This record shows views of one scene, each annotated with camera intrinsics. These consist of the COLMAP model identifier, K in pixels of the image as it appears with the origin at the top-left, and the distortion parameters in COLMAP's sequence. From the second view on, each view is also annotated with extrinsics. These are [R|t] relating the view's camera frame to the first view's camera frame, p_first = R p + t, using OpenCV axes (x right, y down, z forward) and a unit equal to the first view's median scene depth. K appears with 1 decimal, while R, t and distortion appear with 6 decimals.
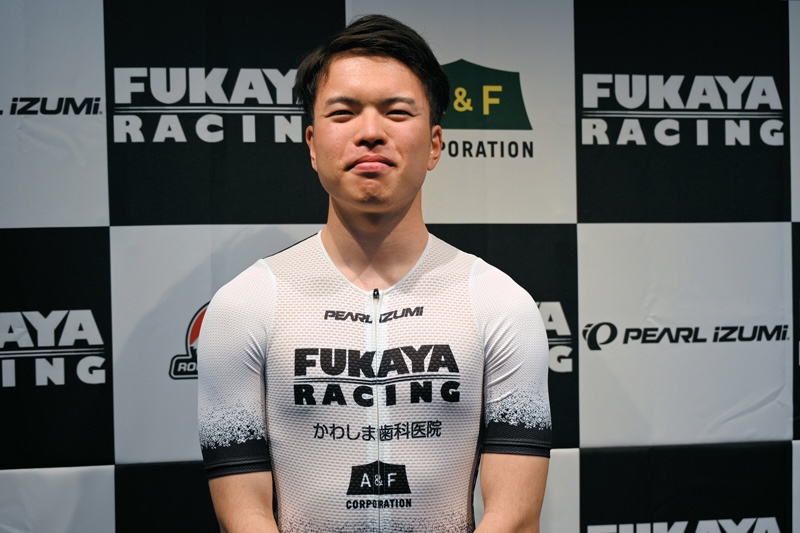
lens RADIAL K [[1555.6, 0, 400.0], [0, 1555.6, 266.5], [0, 0, 1]] dist [0.016312, 0.045678]
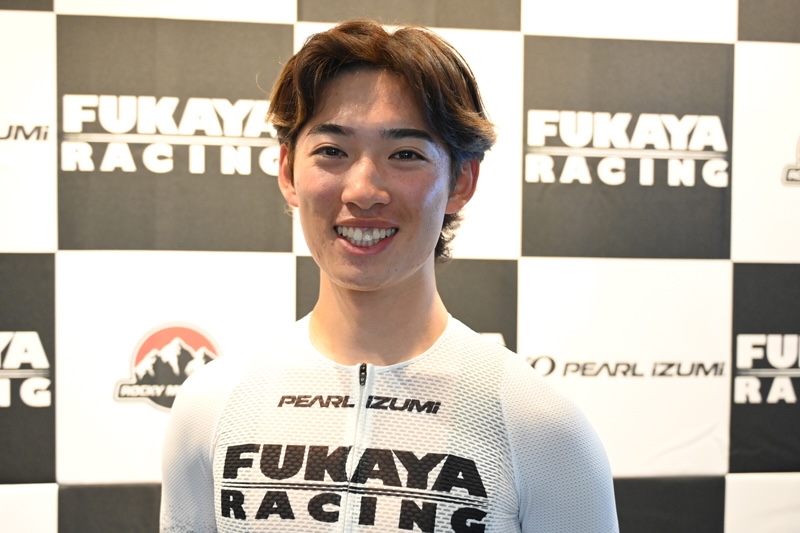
lens RADIAL K [[872.0, 0, 400.0], [0, 872.0, 266.5], [0, 0, 1]] dist [0.019635, 0.025263]
pose [[0.994618, 0.019403, 0.101777, -0.023076], [-0.017829, 0.999707, -0.016357, -0.011885], [-0.102064, 0.014454, 0.994673, 0.448535]]
